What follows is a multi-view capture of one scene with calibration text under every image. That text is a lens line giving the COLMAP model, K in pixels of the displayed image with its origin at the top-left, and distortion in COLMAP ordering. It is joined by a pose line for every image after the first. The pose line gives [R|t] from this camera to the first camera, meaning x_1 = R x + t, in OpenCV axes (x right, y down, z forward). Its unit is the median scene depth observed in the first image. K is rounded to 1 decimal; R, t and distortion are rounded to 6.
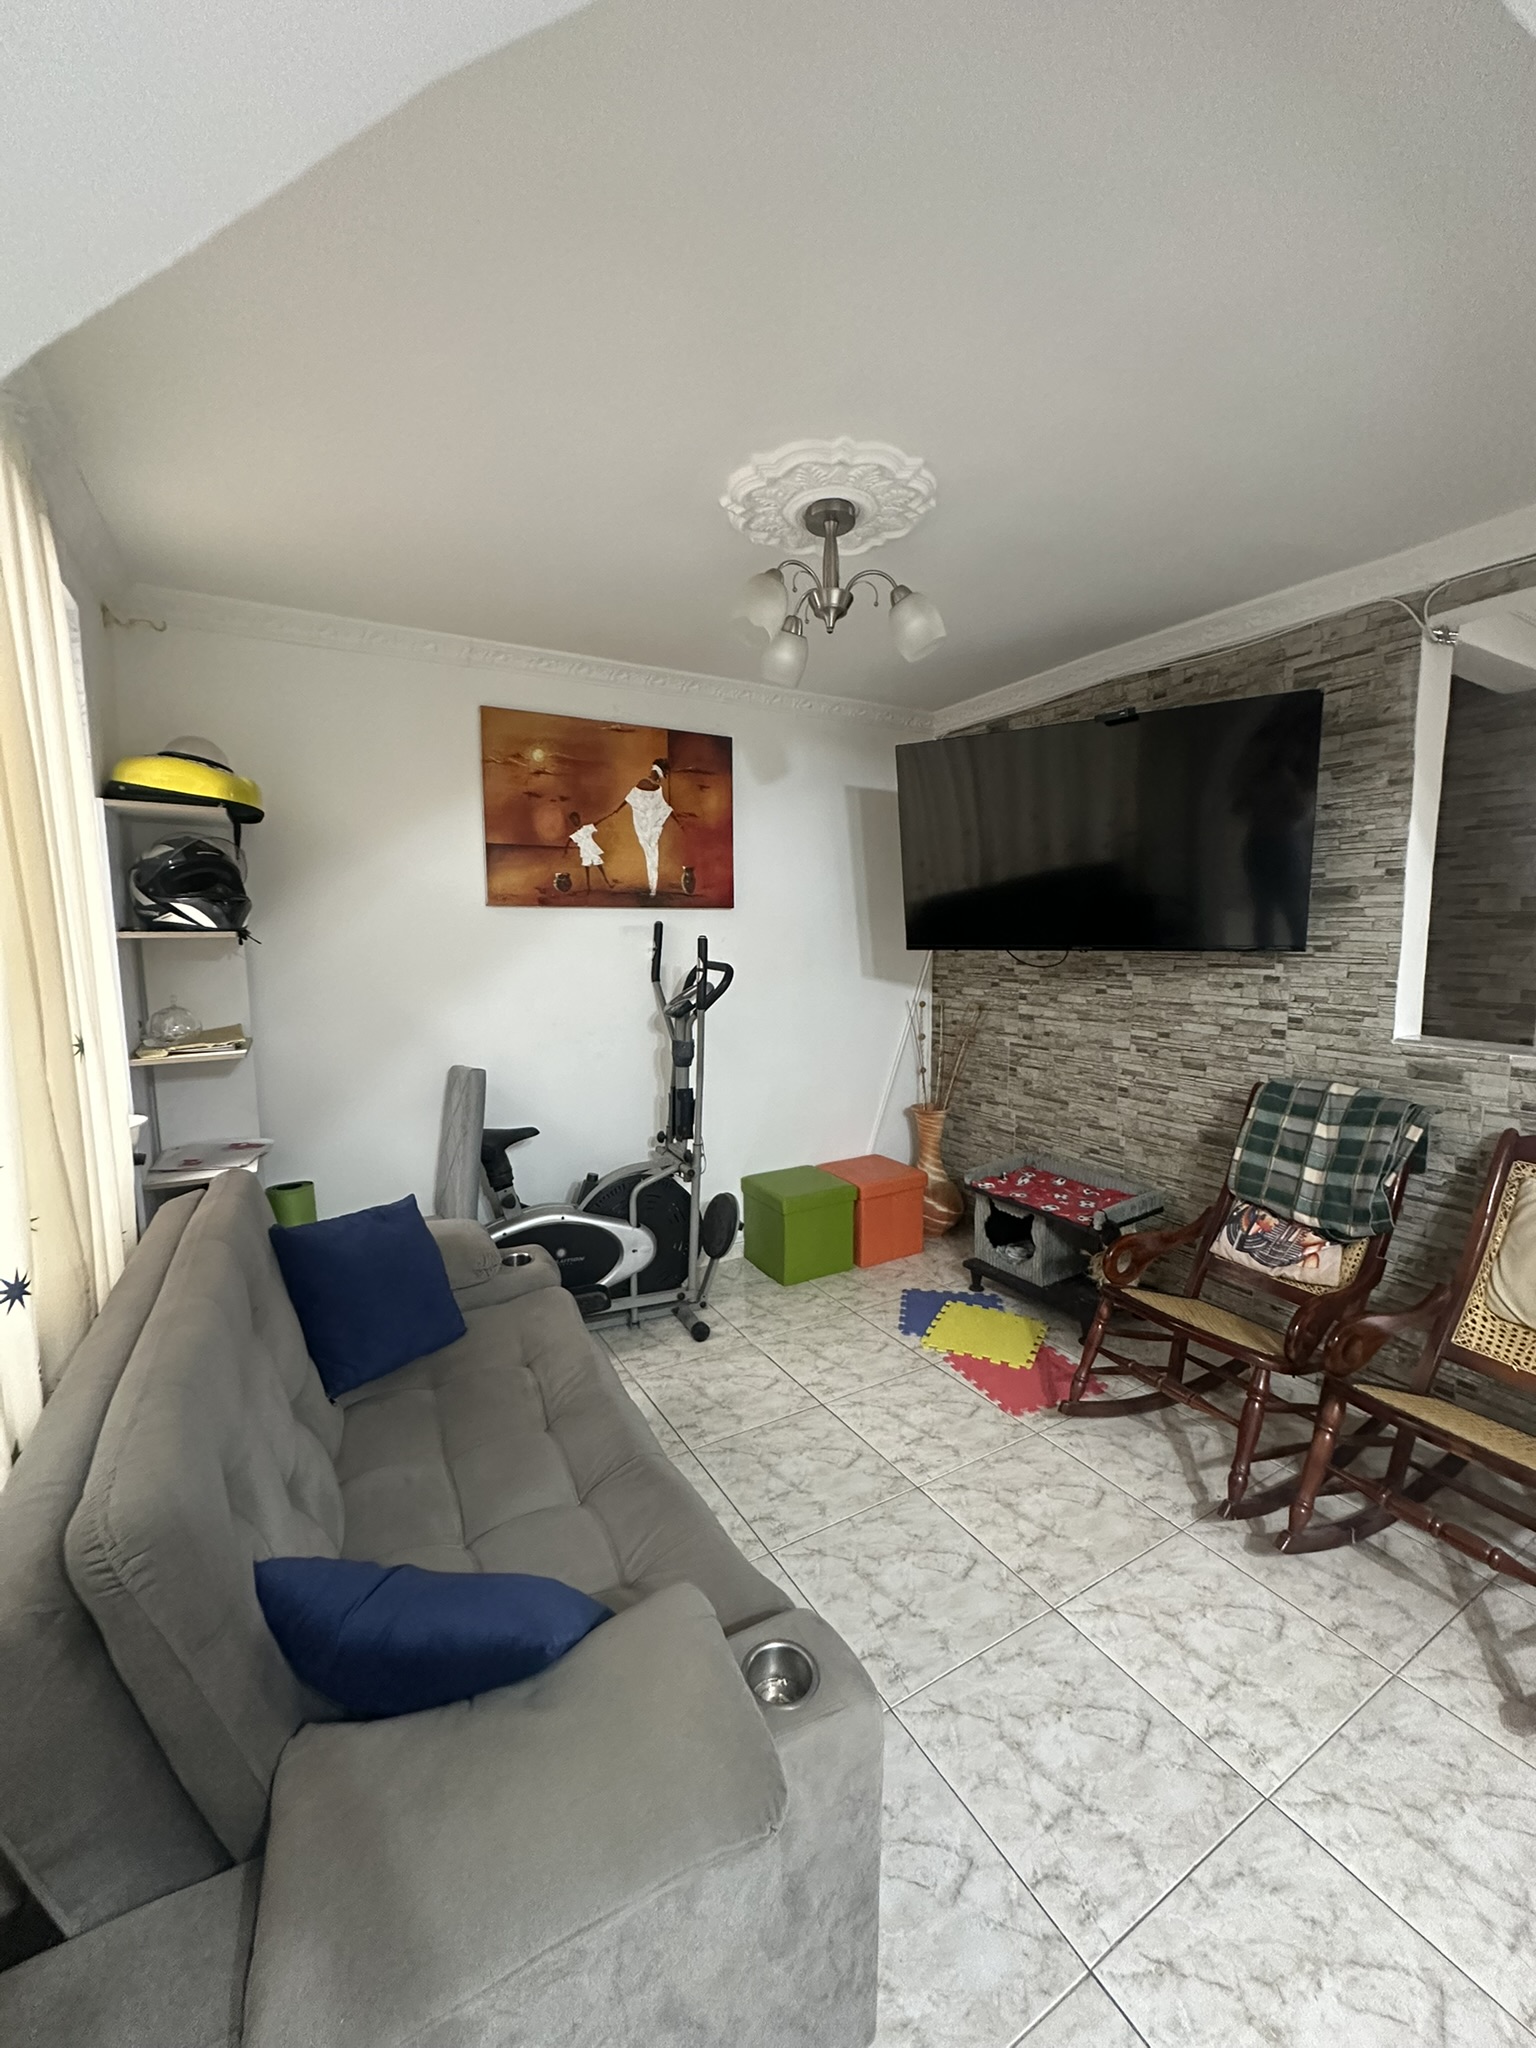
lens RADIAL K [[817.6, 0, 755.4], [0, 817.6, 1016.4], [0, 0, 1]] dist [-0.003591, 0.000948]
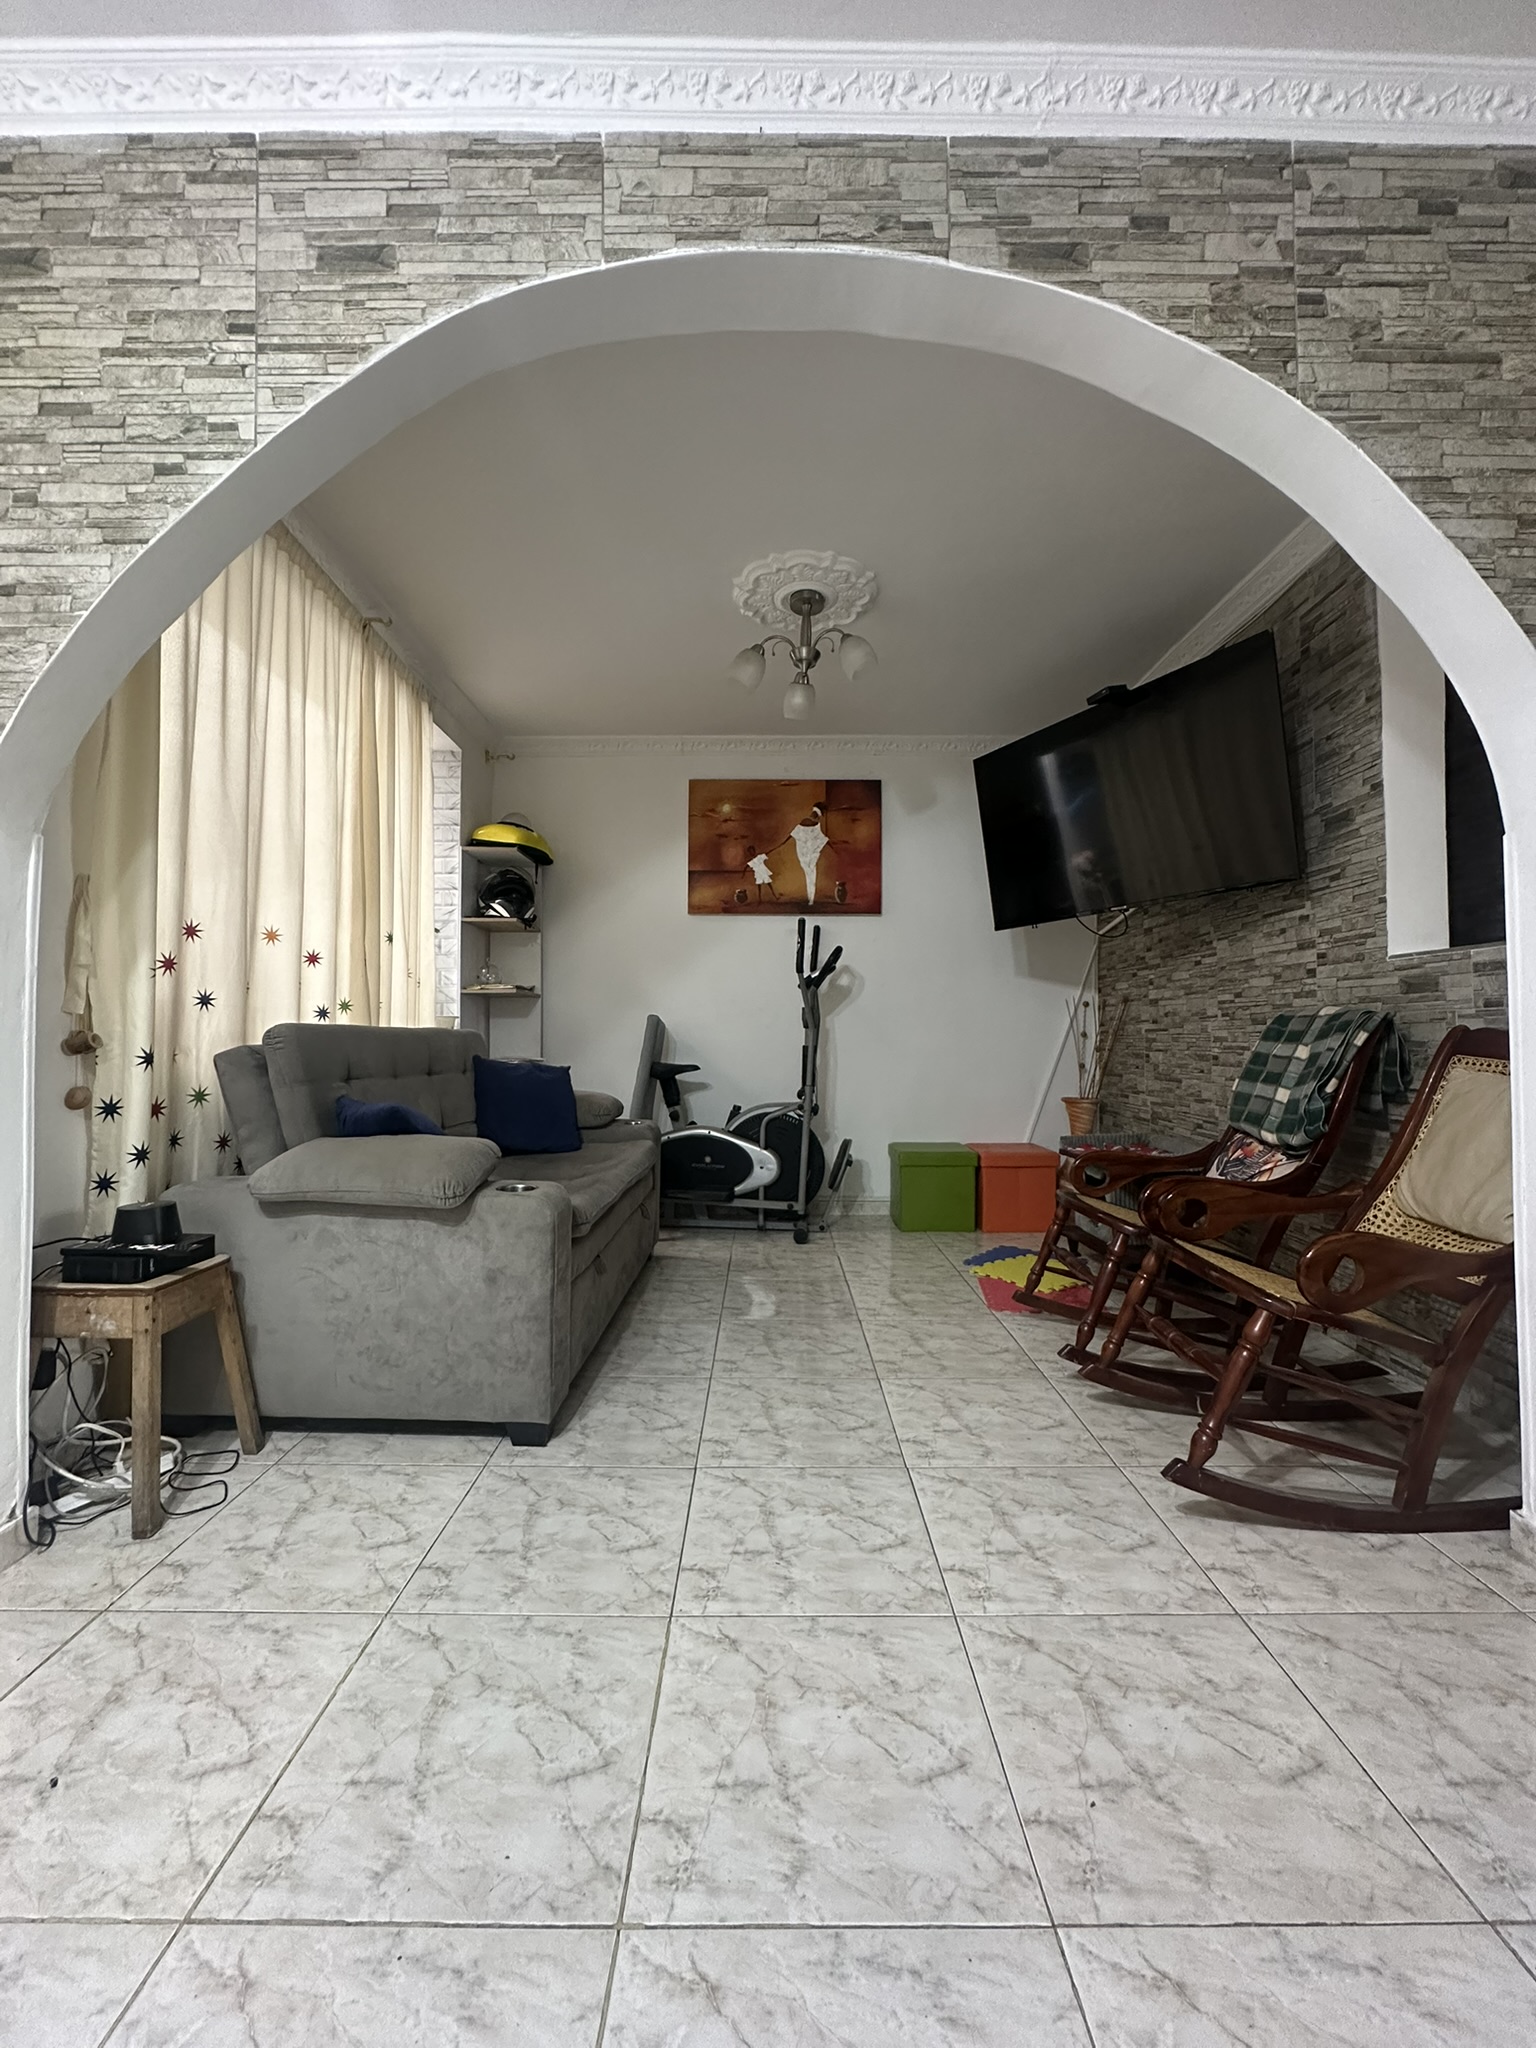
lens RADIAL K [[817.6, 0, 764.2], [0, 817.6, 1021.5], [0, 0, 1]] dist [-0.003591, 0.000948]
pose [[0.861713, -0.003040, -0.507387, 0.533559], [-0.064413, 0.991236, -0.115334, 0.216473], [0.503291, 0.132067, 0.853965, -0.136848]]
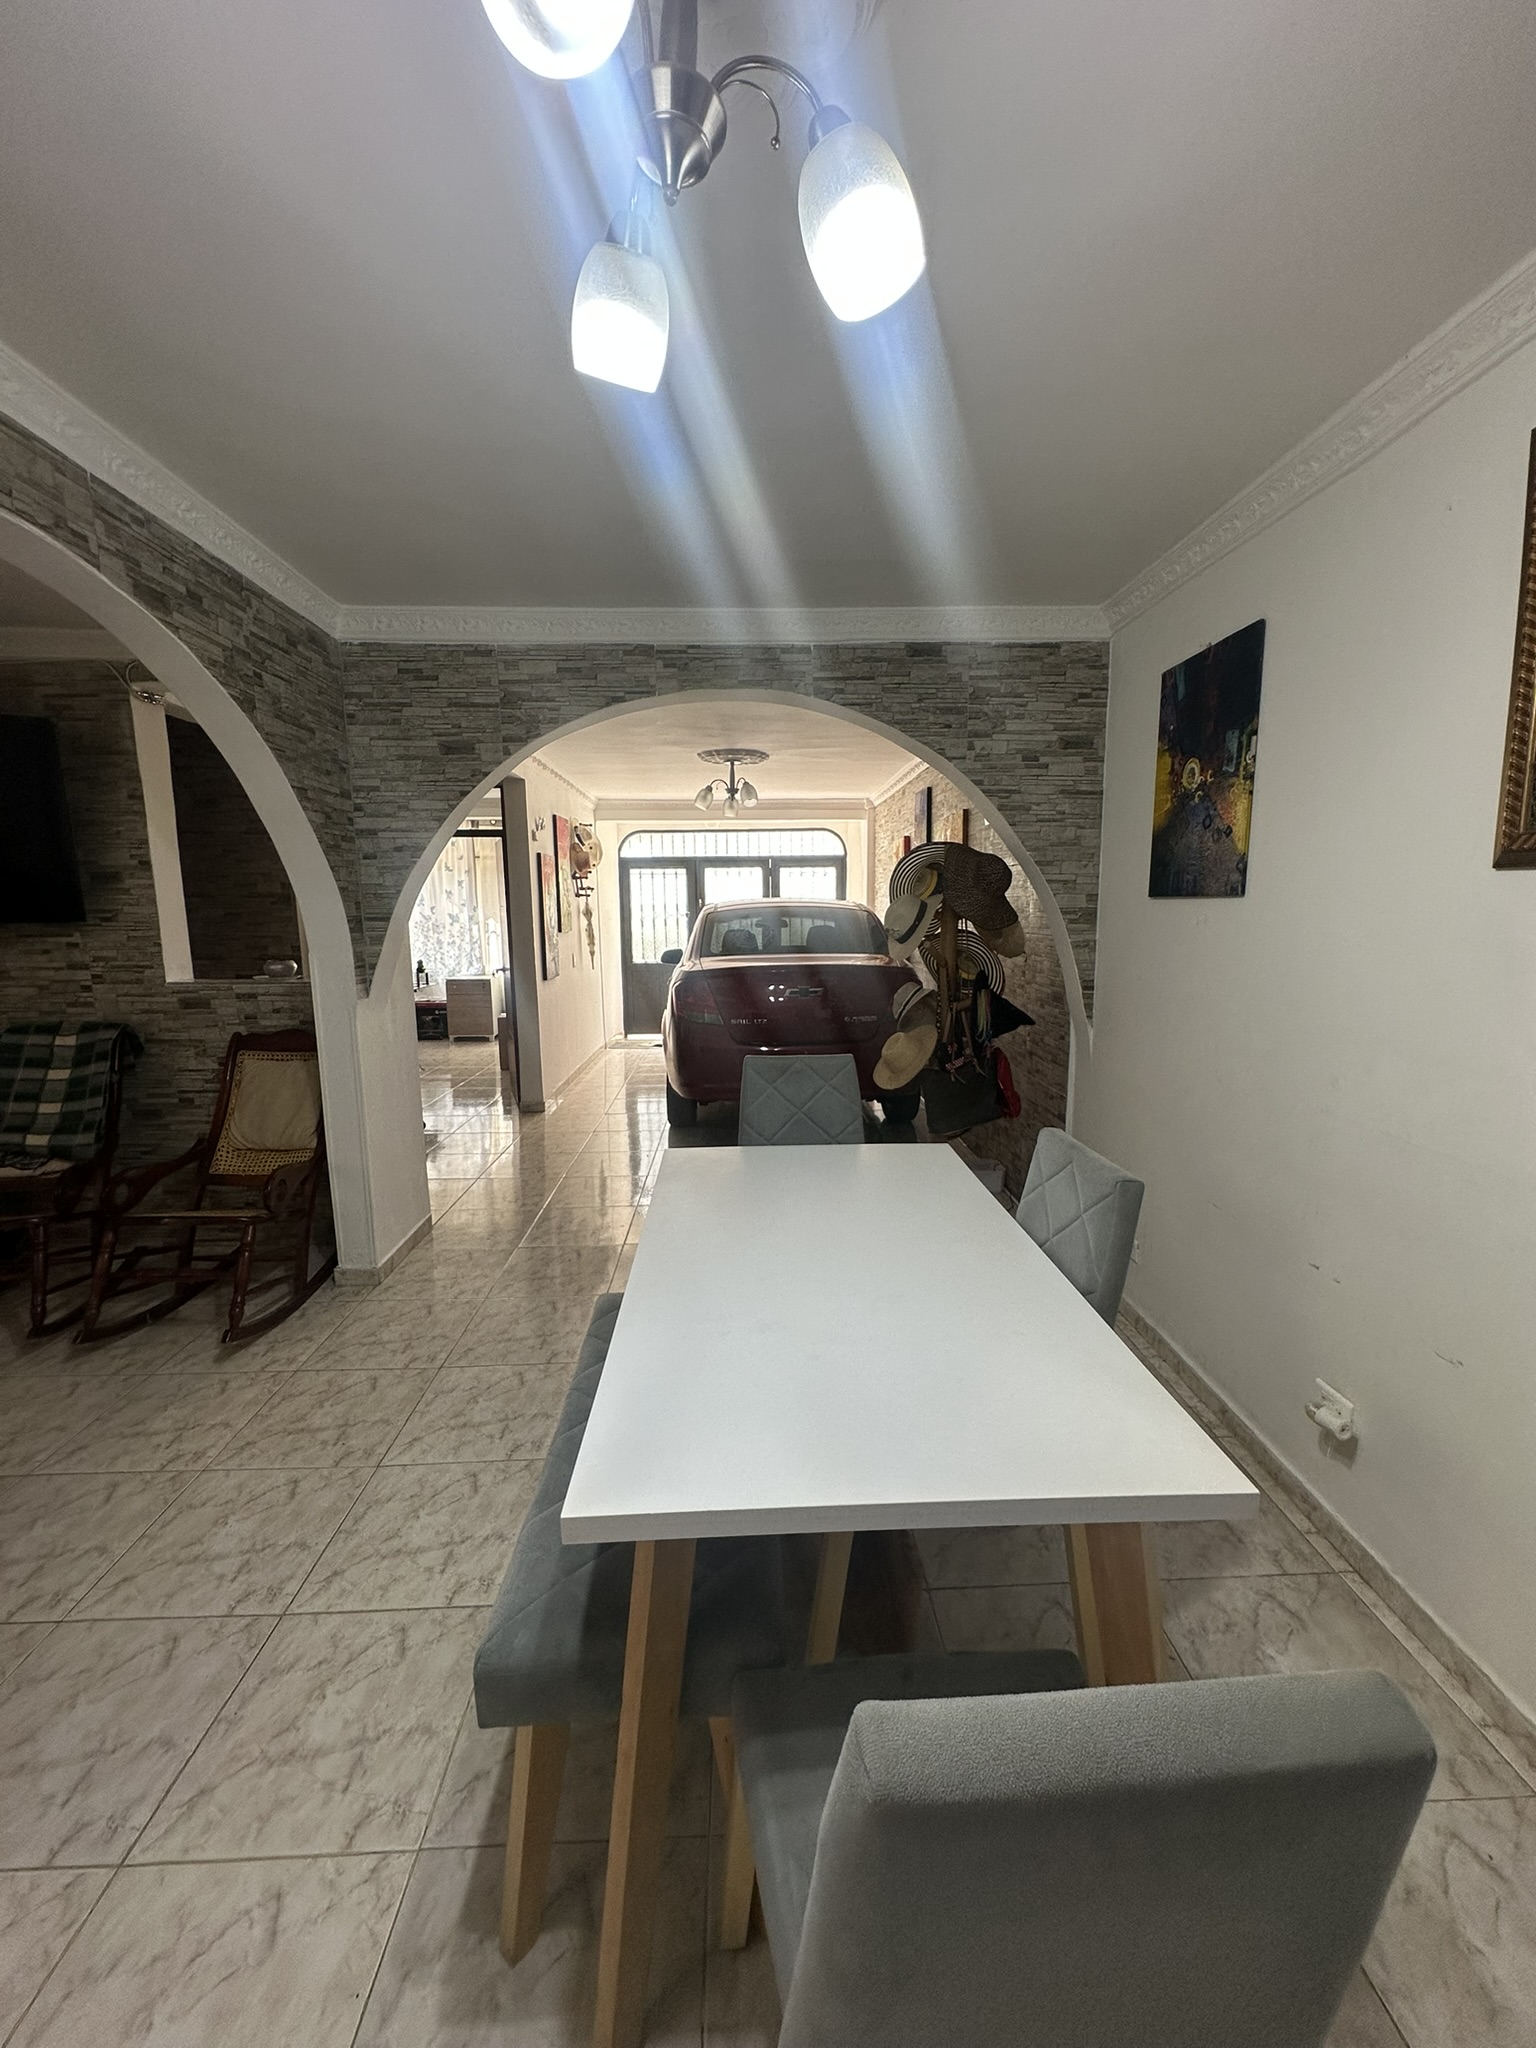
lens RADIAL K [[817.6, 0, 778.7], [0, 817.6, 1031.3], [0, 0, 1]] dist [-0.003591, 0.000948]
pose [[0.466600, -0.133404, 0.874350, 0.028254], [0.096377, 0.990342, 0.099669, 0.059906], [-0.879202, 0.037762, 0.474950, -0.494727]]
